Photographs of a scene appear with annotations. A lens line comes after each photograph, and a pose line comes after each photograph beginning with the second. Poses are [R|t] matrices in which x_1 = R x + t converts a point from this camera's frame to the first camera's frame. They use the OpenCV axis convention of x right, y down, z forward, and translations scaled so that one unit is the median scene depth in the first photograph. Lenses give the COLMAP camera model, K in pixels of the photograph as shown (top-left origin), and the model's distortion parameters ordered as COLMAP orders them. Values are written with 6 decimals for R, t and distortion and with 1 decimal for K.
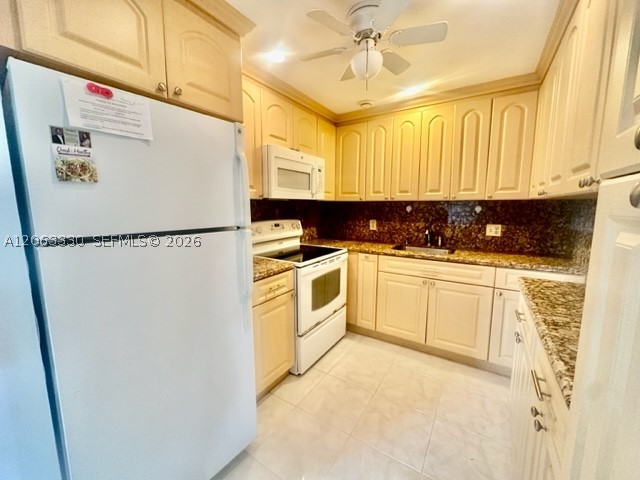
lens RADIAL K [[257.4, 0, 320.0], [0, 257.4, 240.0], [0, 0, 1]] dist [-0.000021, 0.000283]
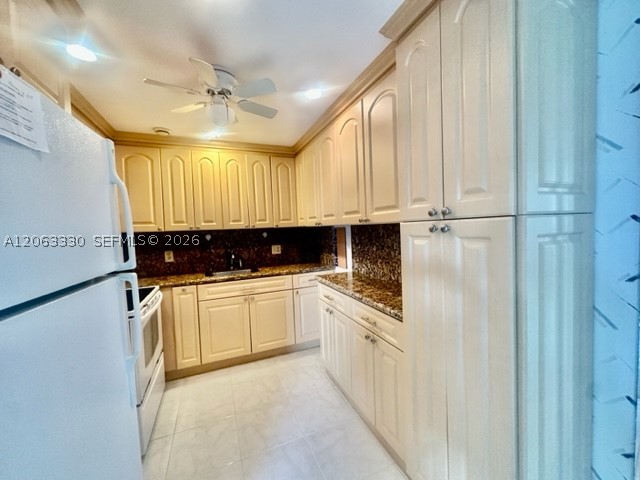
lens RADIAL K [[257.4, 0, 320.0], [0, 257.4, 240.0], [0, 0, 1]] dist [-0.000021, 0.000283]
pose [[0.564555, -0.060983, 0.823139, -0.313980], [0.144826, 0.989114, -0.026051, -0.018840], [-0.812590, 0.133919, 0.567241, 0.034100]]
